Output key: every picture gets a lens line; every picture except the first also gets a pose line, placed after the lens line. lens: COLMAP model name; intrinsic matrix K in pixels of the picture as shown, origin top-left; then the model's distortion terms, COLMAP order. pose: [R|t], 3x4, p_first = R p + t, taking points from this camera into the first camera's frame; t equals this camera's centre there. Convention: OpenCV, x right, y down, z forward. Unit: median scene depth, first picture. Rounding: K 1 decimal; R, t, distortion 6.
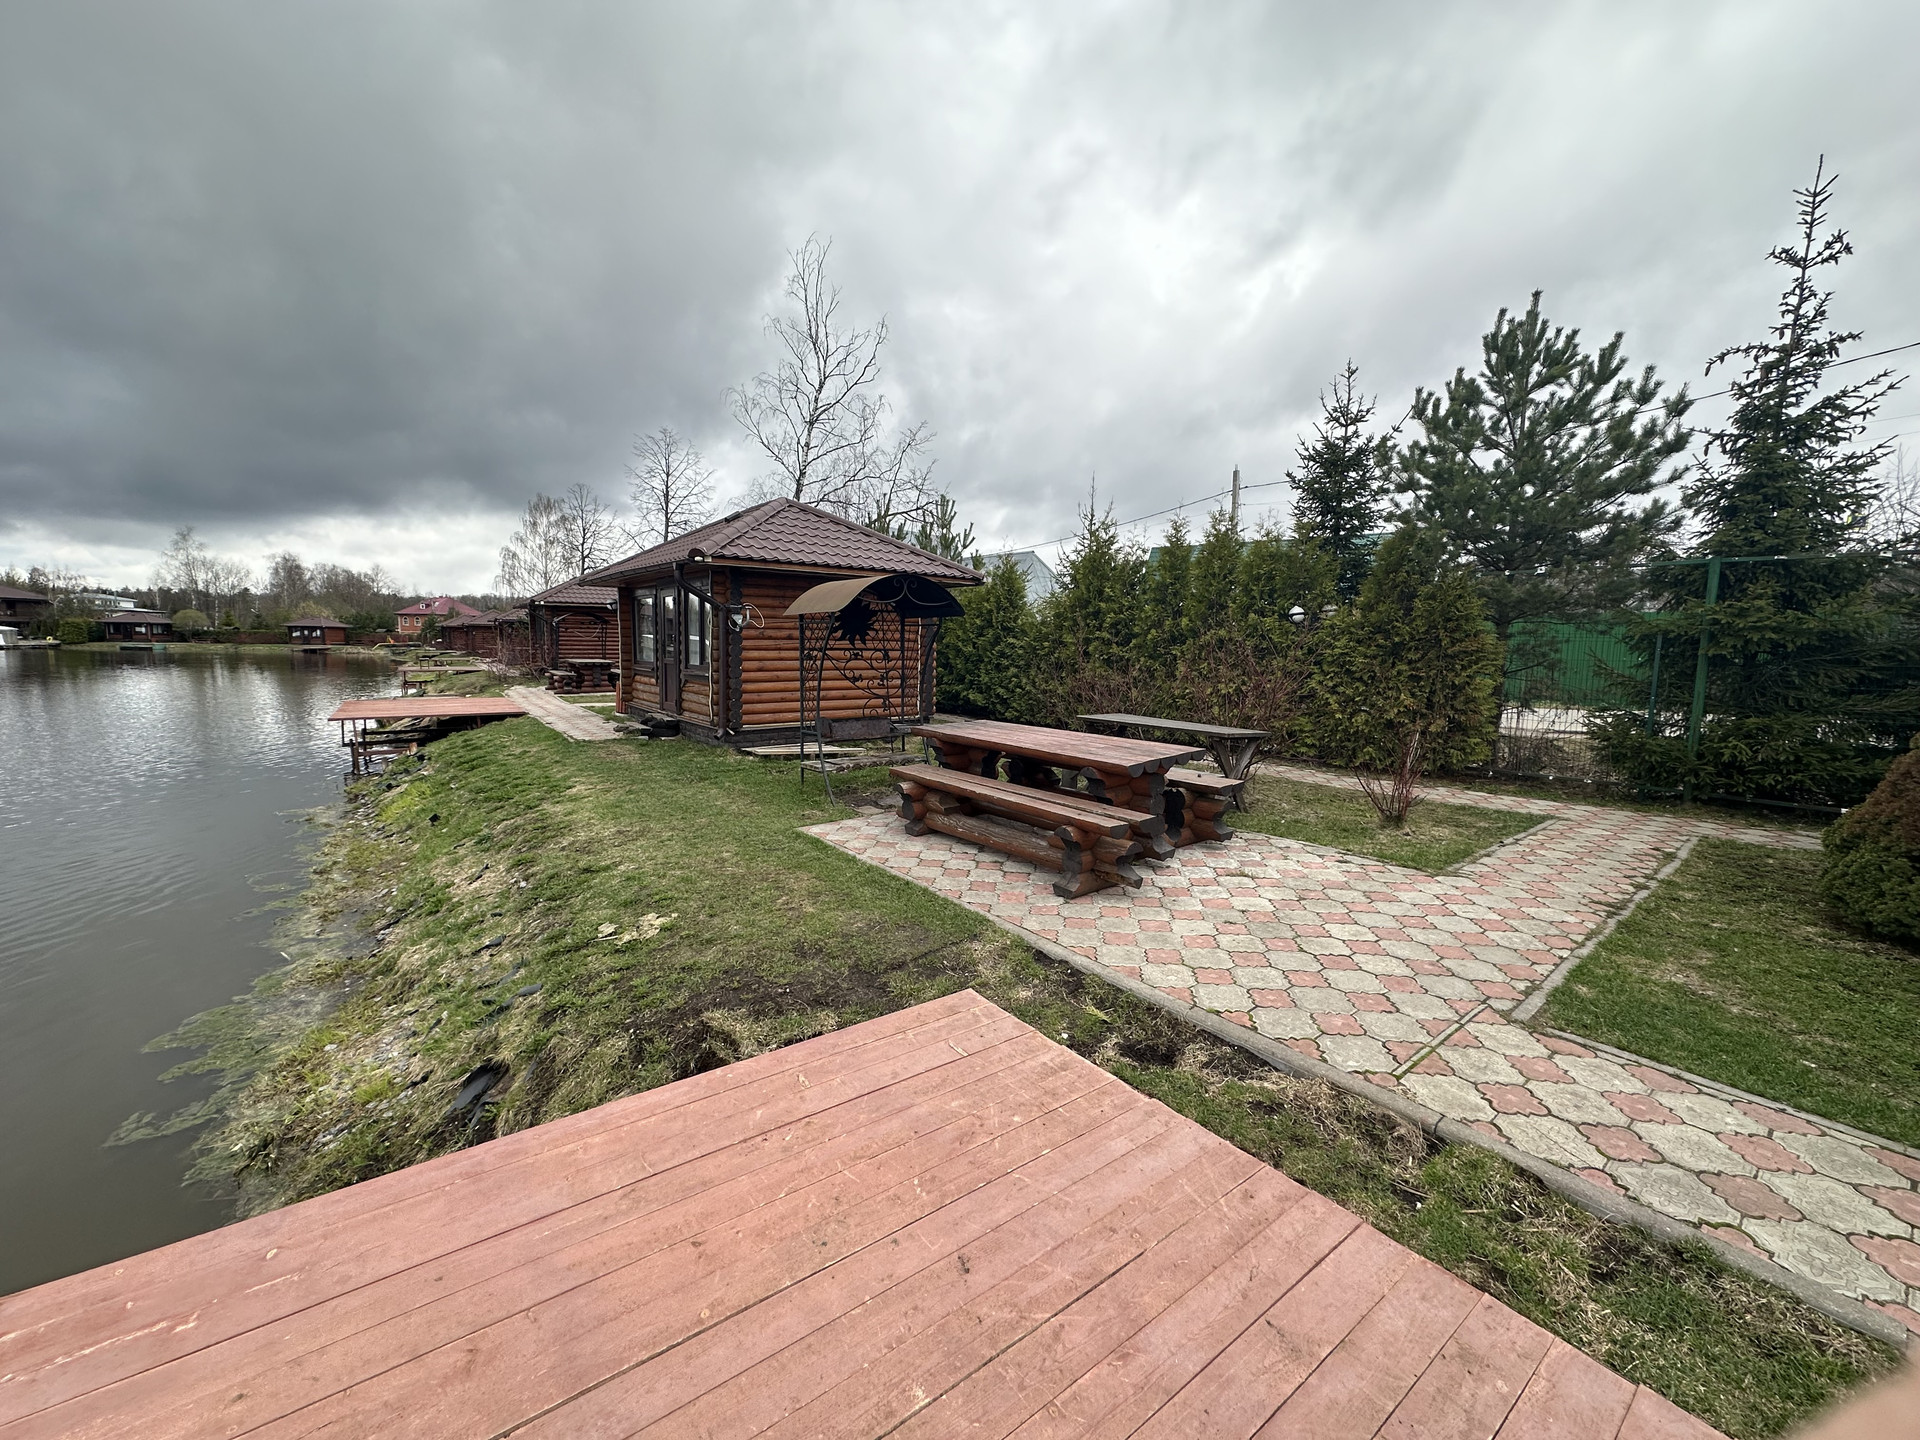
lens RADIAL K [[763.3, 0, 960.0], [0, 763.3, 720.0], [0, 0, 1]] dist [-0.002644, 0.000461]
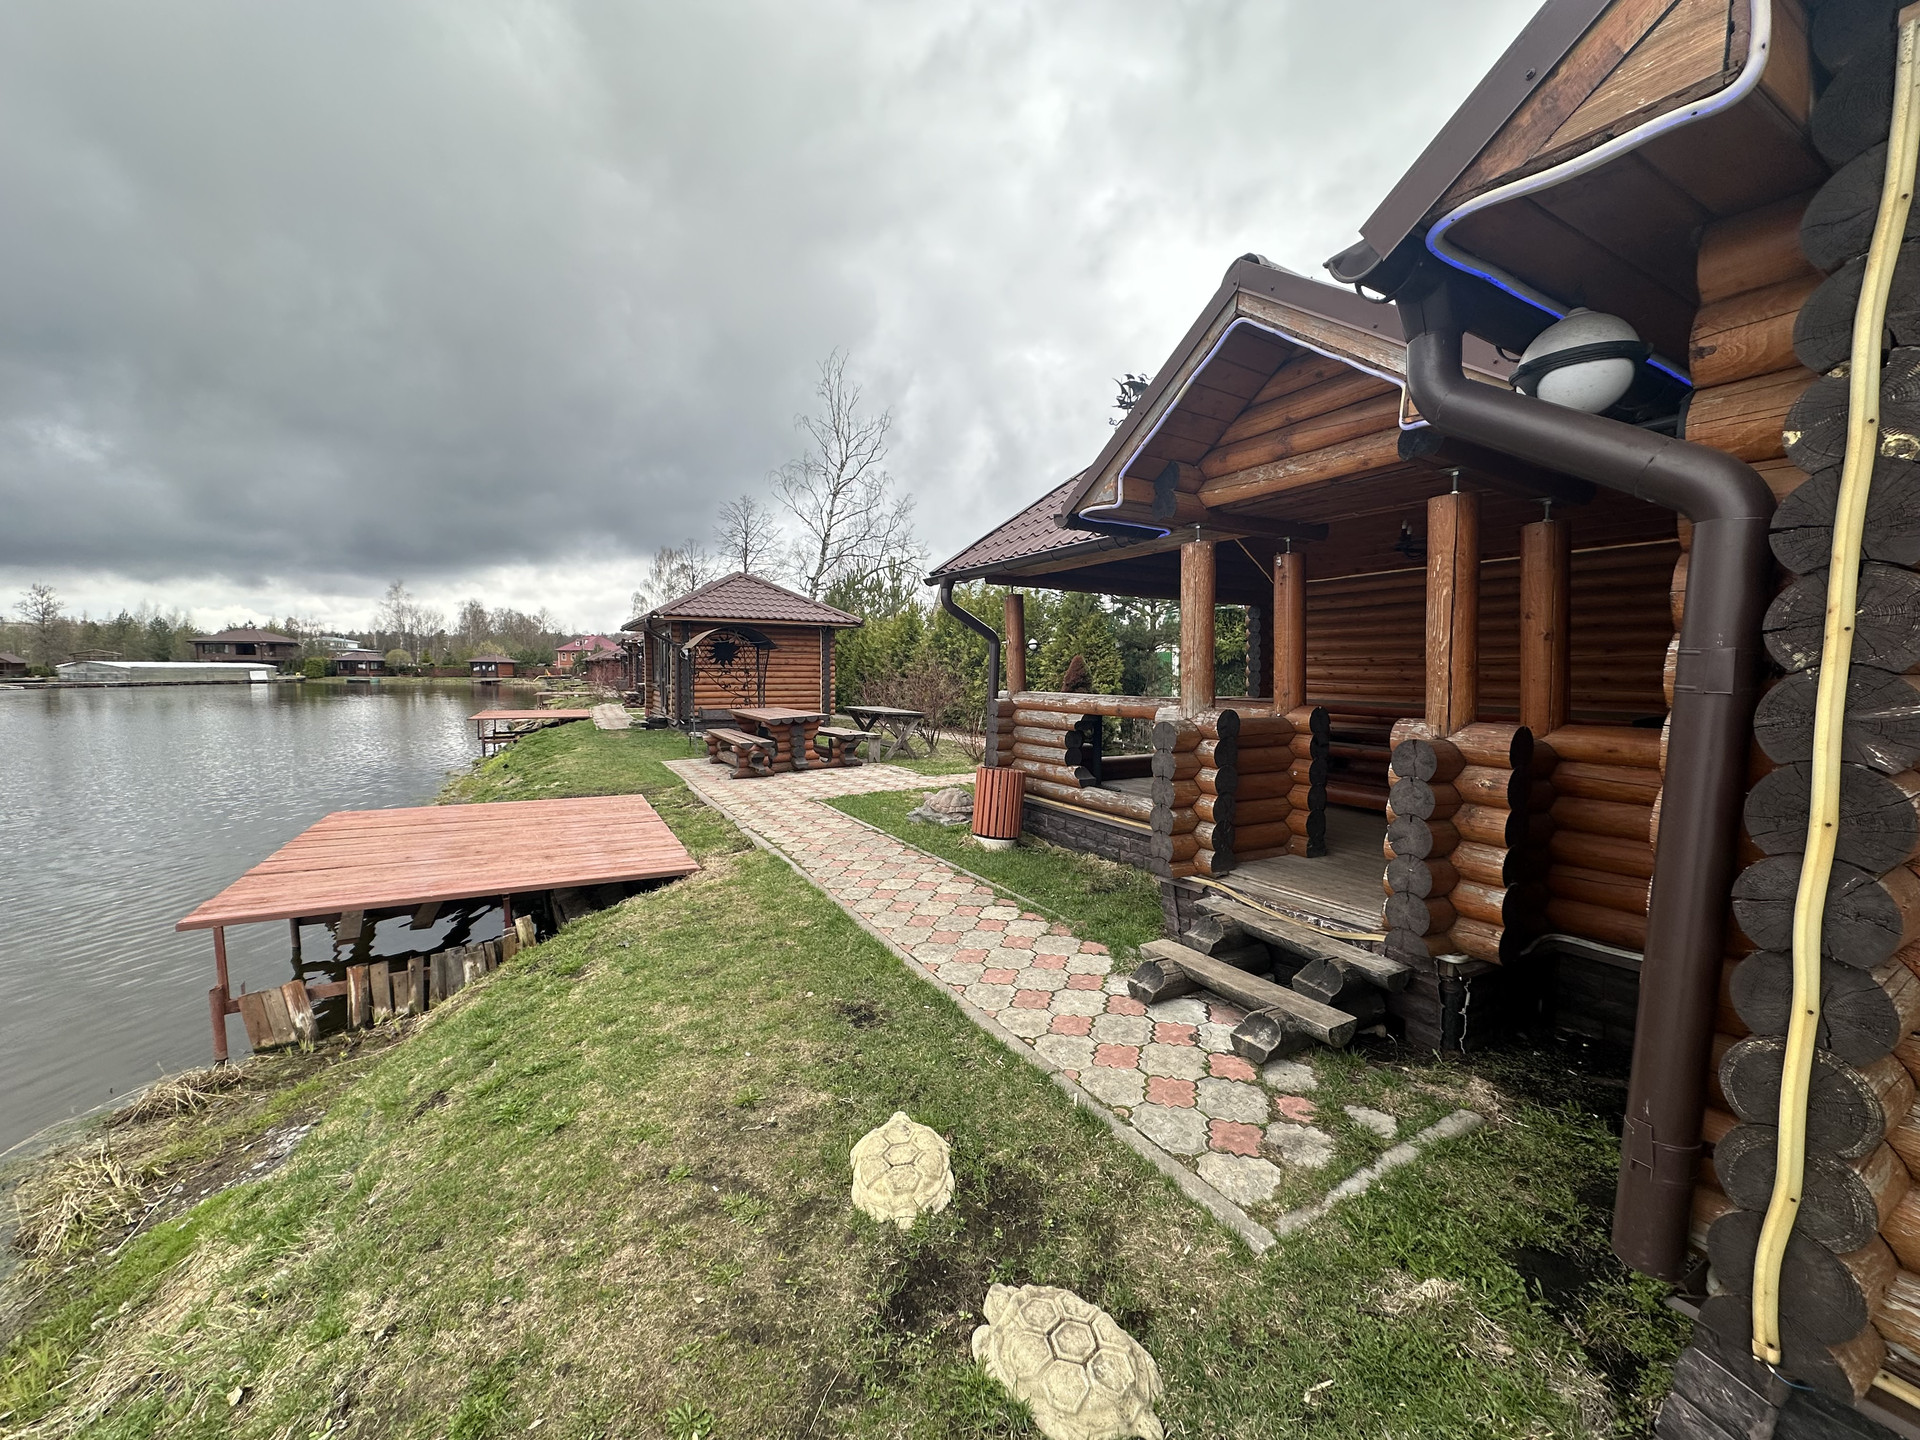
lens RADIAL K [[763.3, 0, 960.0], [0, 763.3, 720.0], [0, 0, 1]] dist [-0.002644, 0.000461]
pose [[0.988118, 0.000789, -0.153693, 0.203802], [-0.006717, 0.999253, -0.038055, 0.026738], [0.153548, 0.038635, 0.987386, -0.194420]]
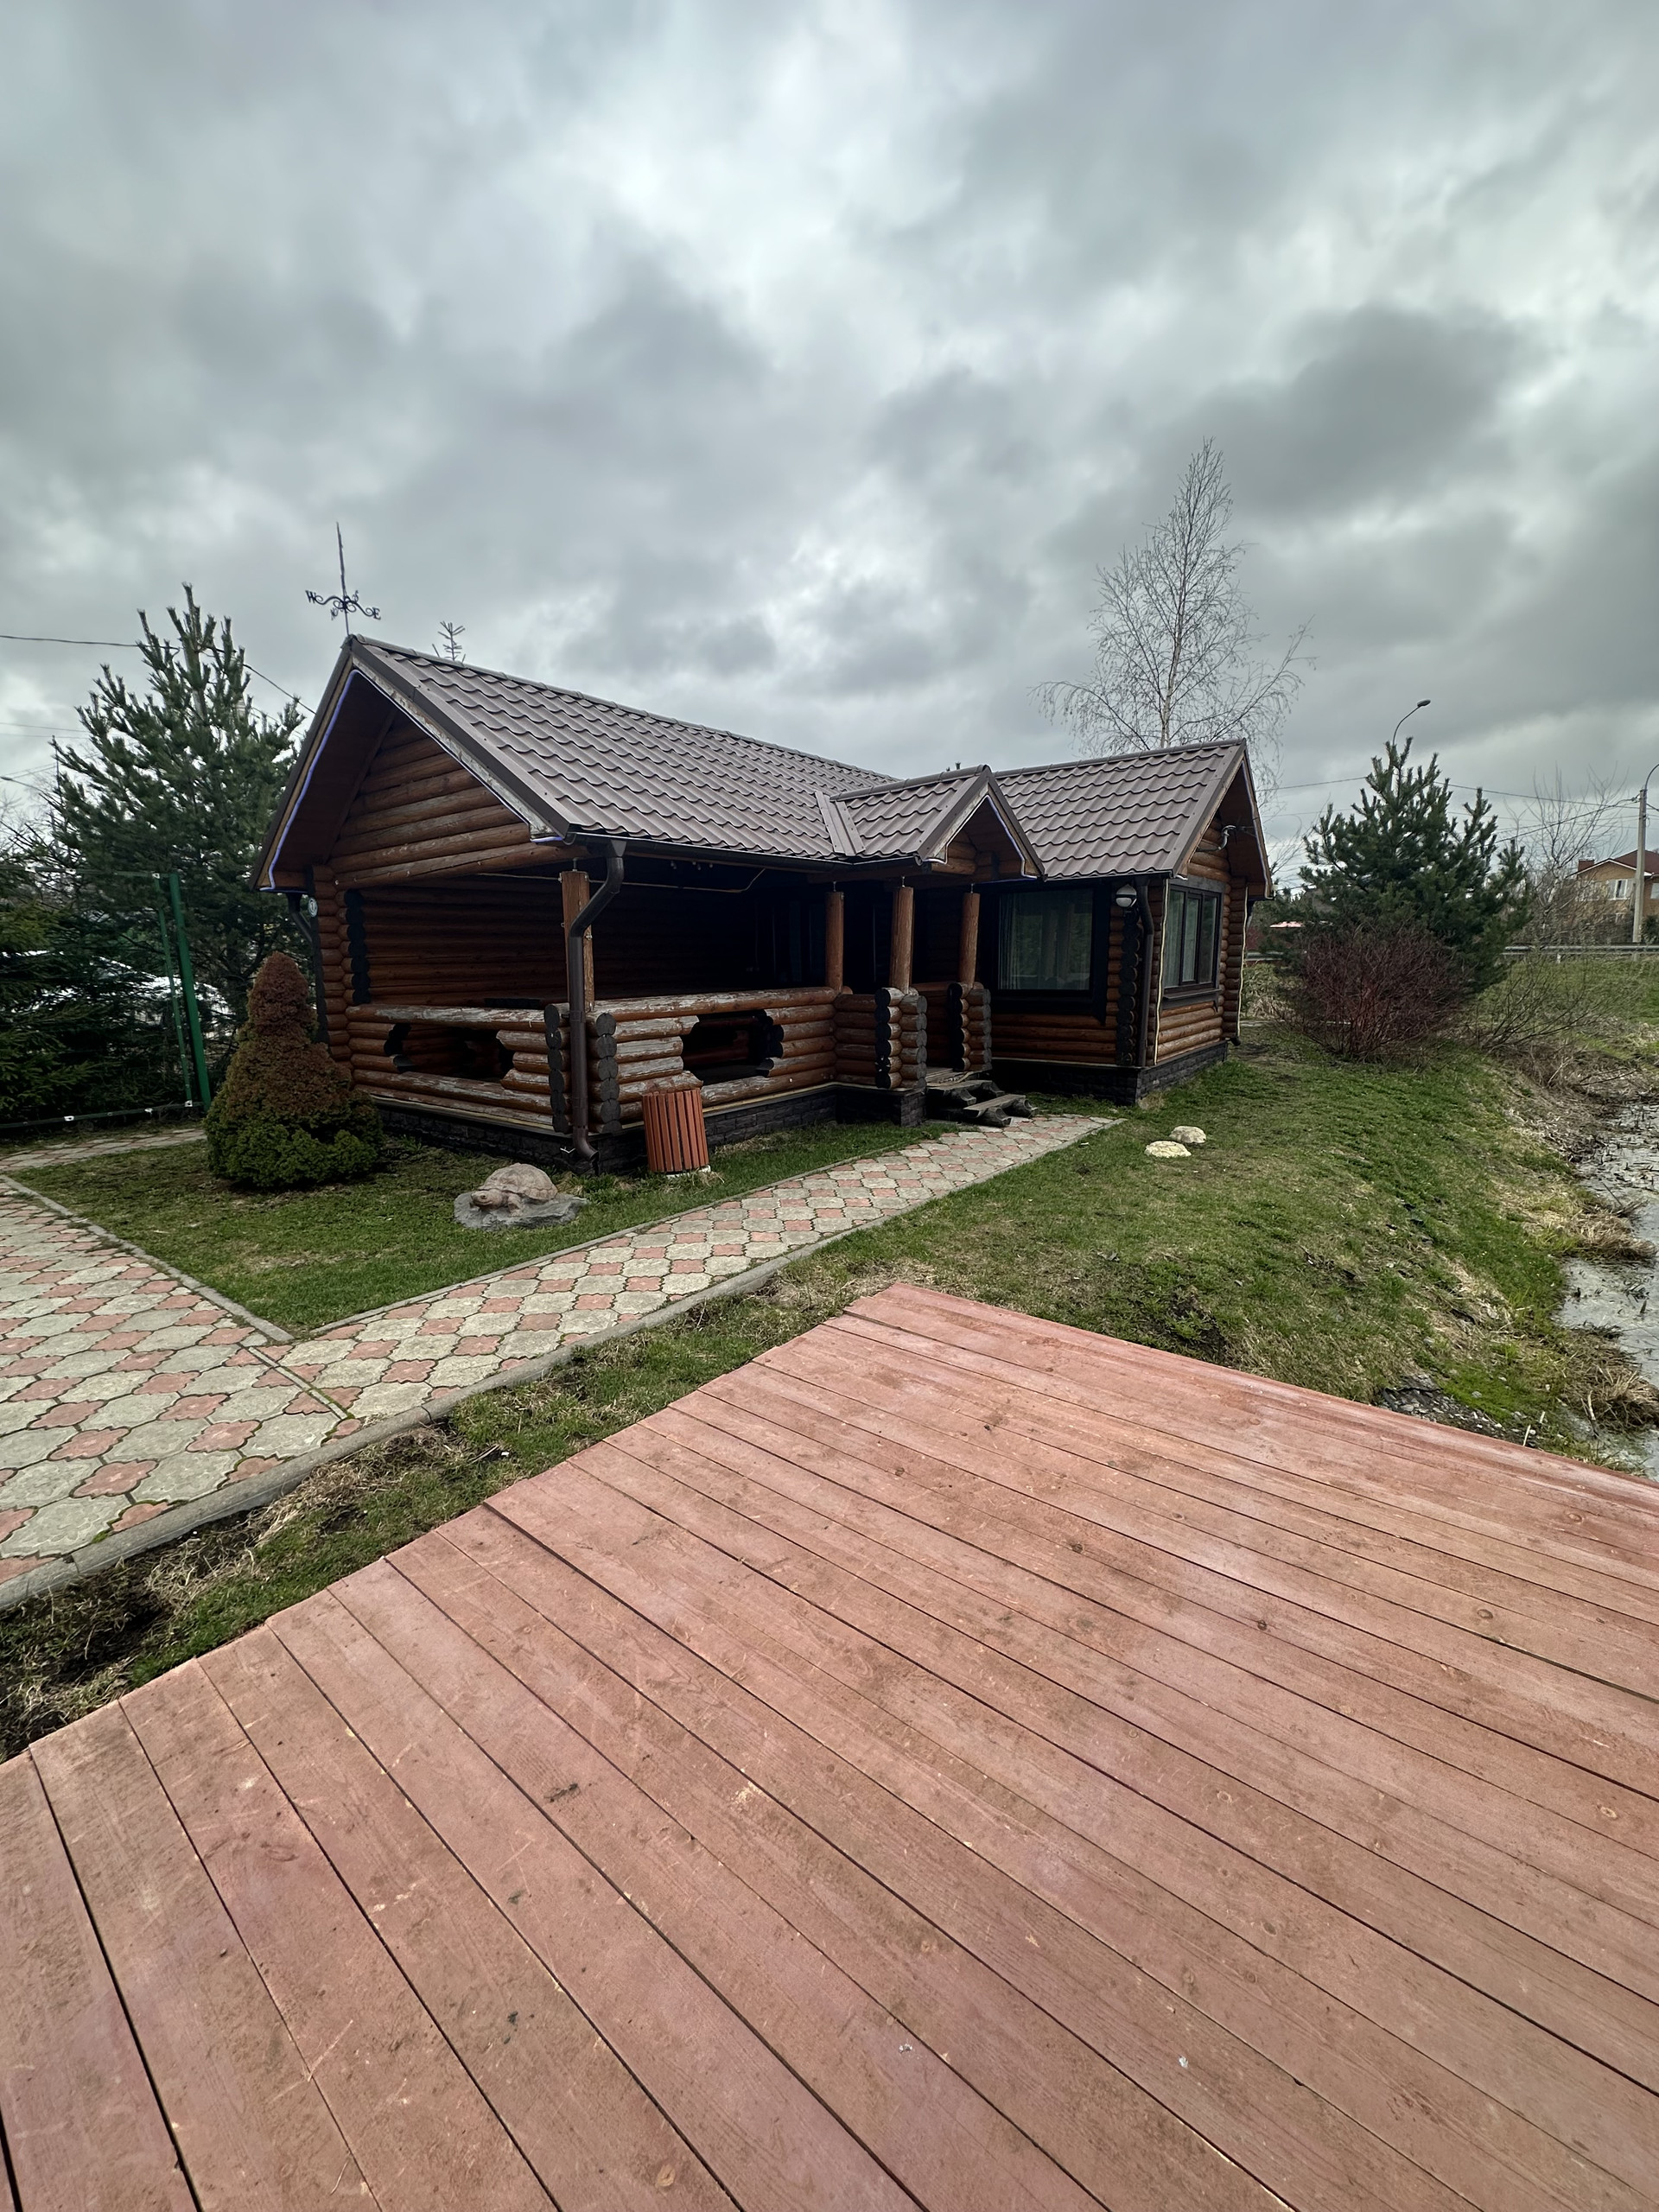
lens RADIAL K [[879.4, 0, 829.5], [0, 879.4, 1106.0], [0, 0, 1]] dist [-0.002644, 0.000461]
pose [[-0.241990, -0.177242, 0.953953, -0.036648], [0.109812, 0.971854, 0.208424, -0.005086], [-0.964045, 0.155192, -0.215715, 0.039028]]
